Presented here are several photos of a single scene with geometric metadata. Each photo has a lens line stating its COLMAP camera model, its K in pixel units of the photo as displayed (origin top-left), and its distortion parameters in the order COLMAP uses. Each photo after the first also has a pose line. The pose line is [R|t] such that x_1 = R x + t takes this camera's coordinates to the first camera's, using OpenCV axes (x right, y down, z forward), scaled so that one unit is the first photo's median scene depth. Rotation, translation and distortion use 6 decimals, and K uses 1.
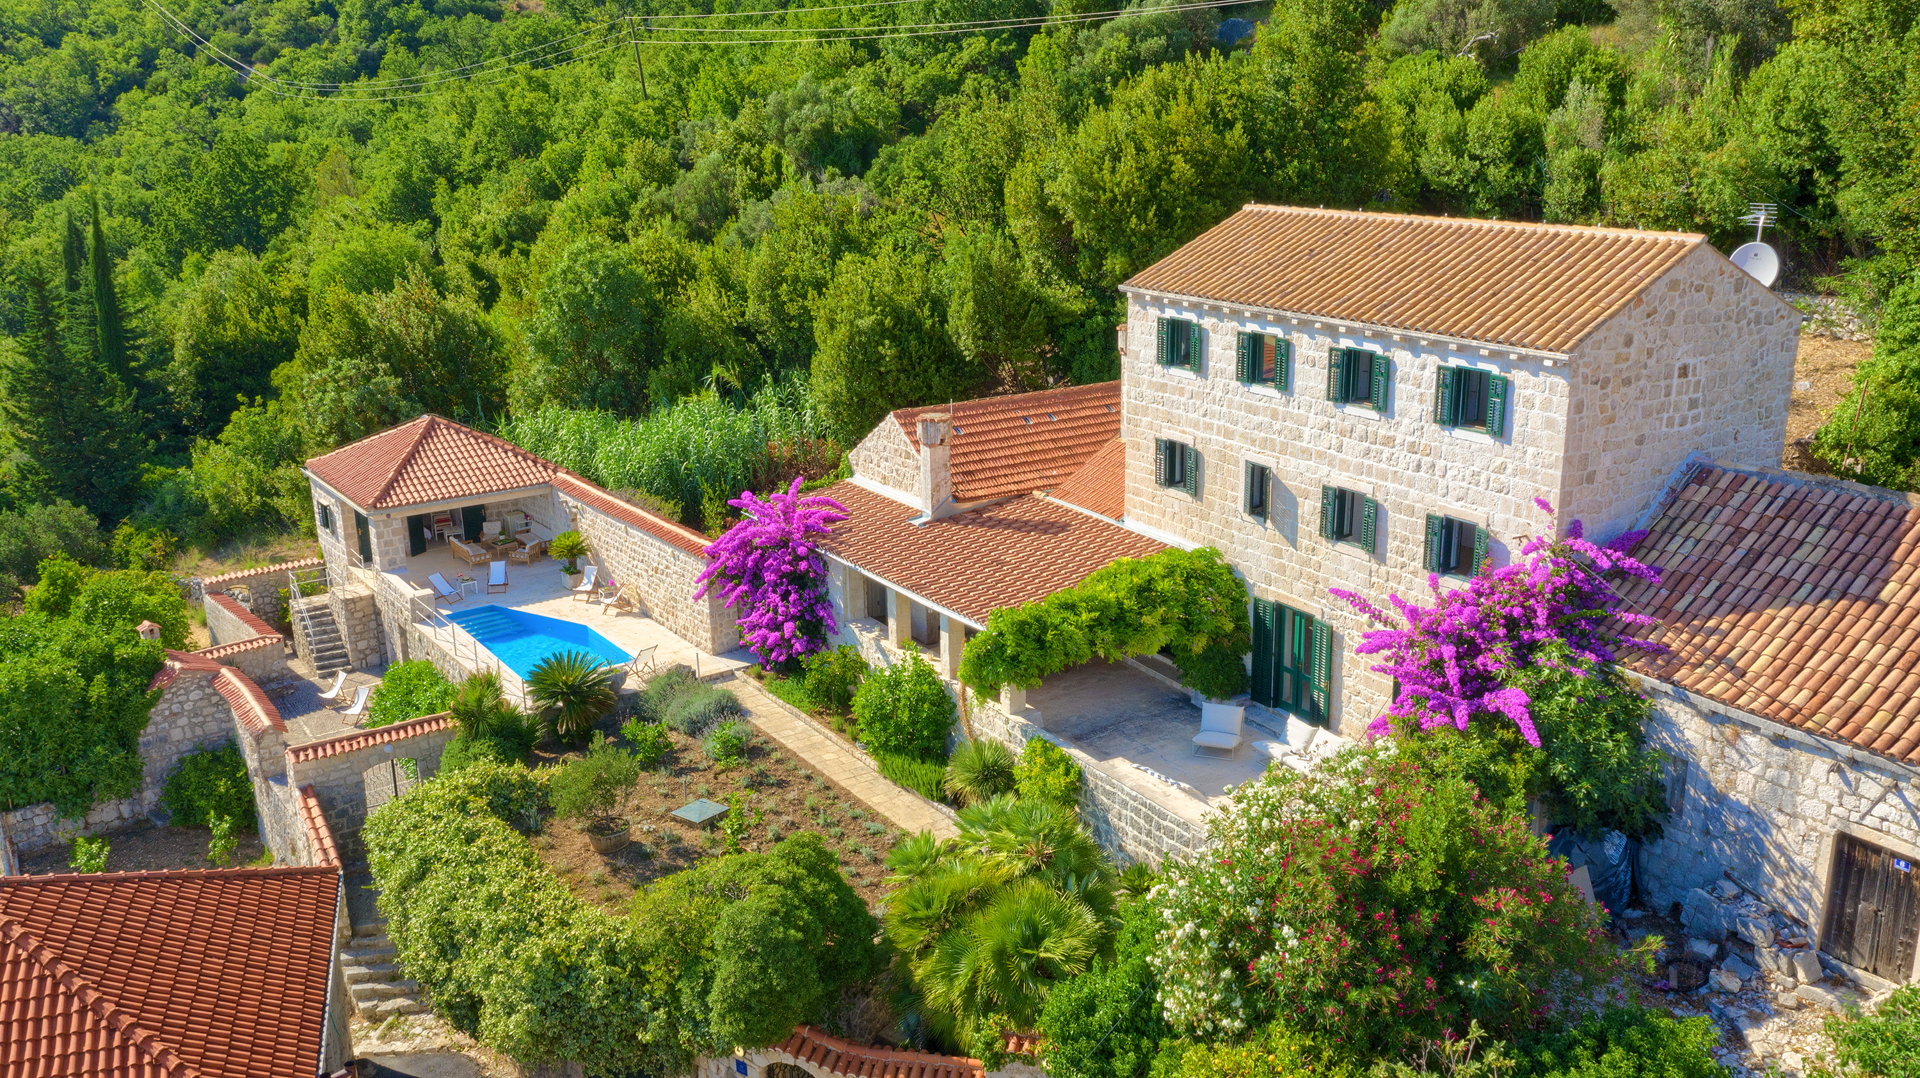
lens RADIAL K [[1520.0, 0, 955.4], [0, 1520.0, 543.5], [0, 0, 1]] dist [-0.021747, 0.014074]
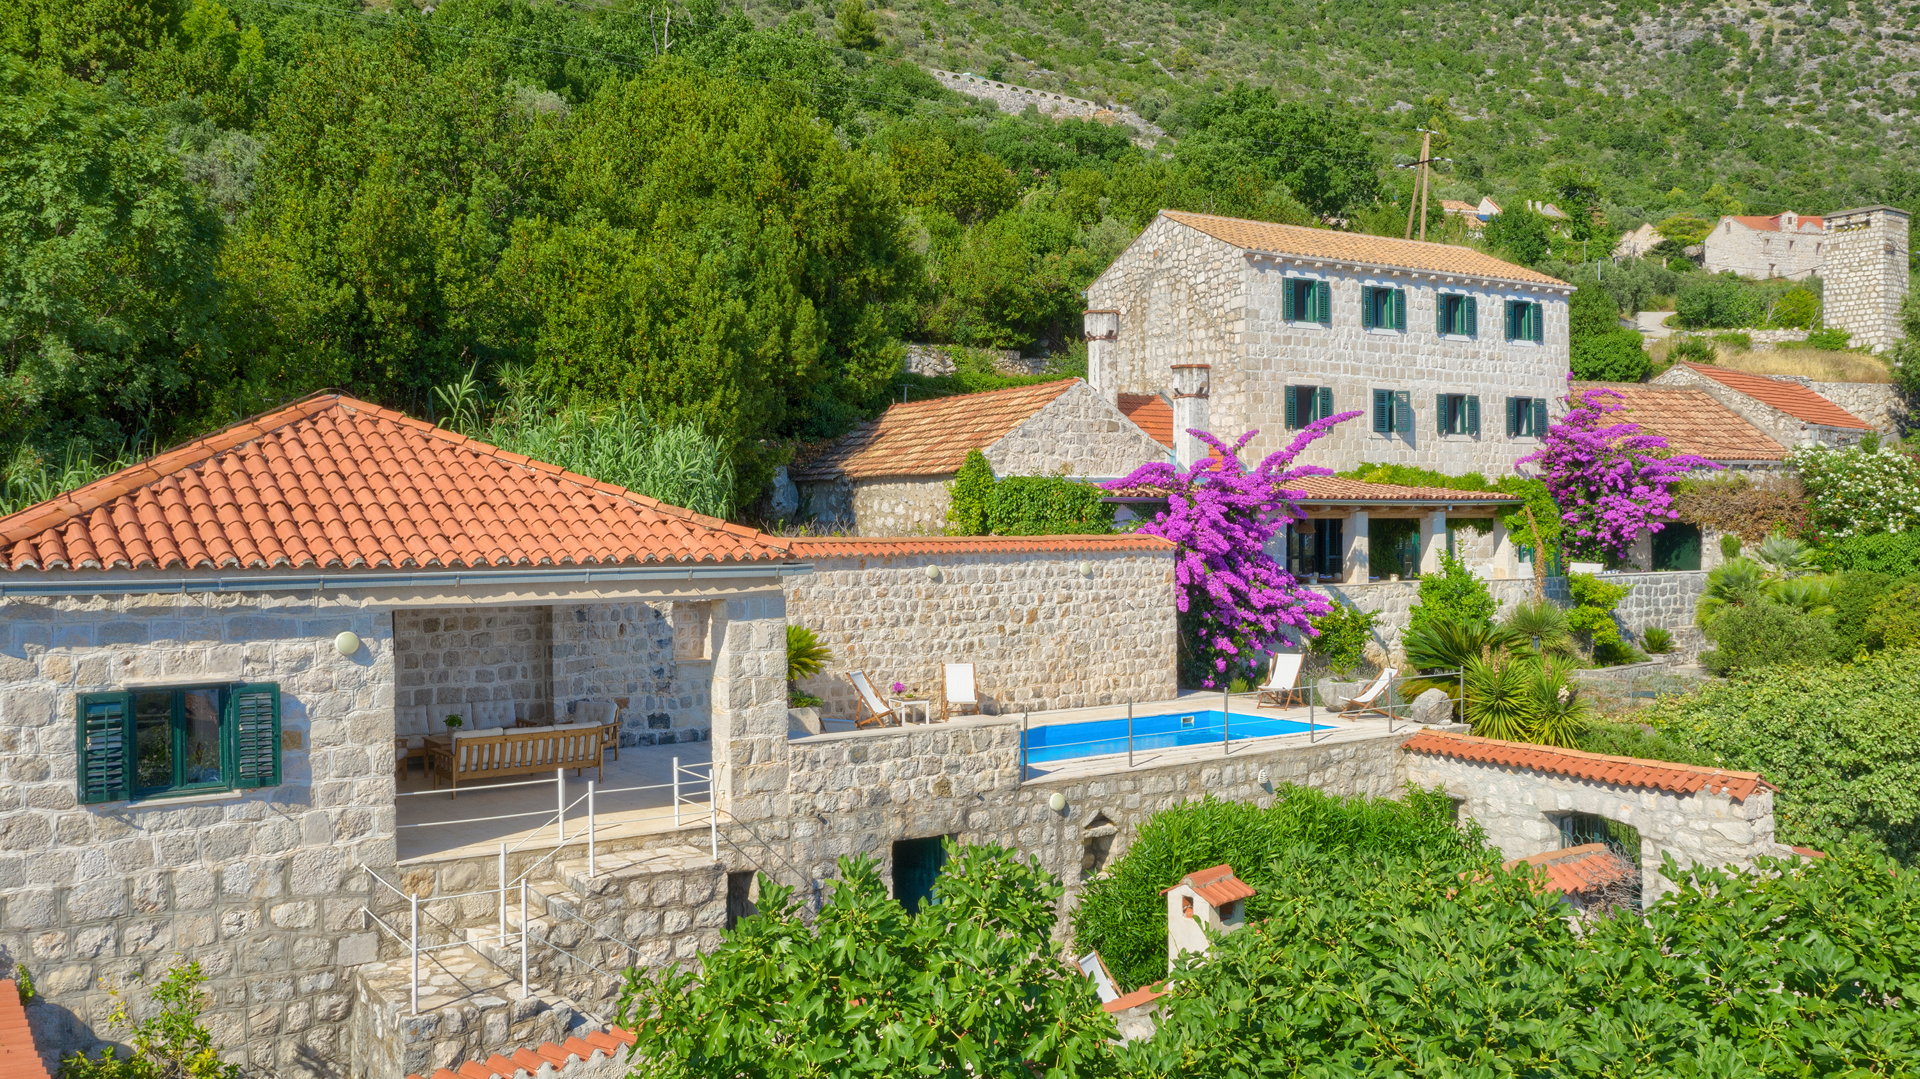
lens RADIAL K [[1520.0, 0, 961.9], [0, 1520.0, 540.3], [0, 0, 1]] dist [-0.021747, 0.014074]
pose [[0.001573, 0.009651, 0.999952, -1.023685], [0.278981, 0.960248, -0.009707, -0.016494], [-0.960295, 0.278983, -0.001182, 1.316365]]
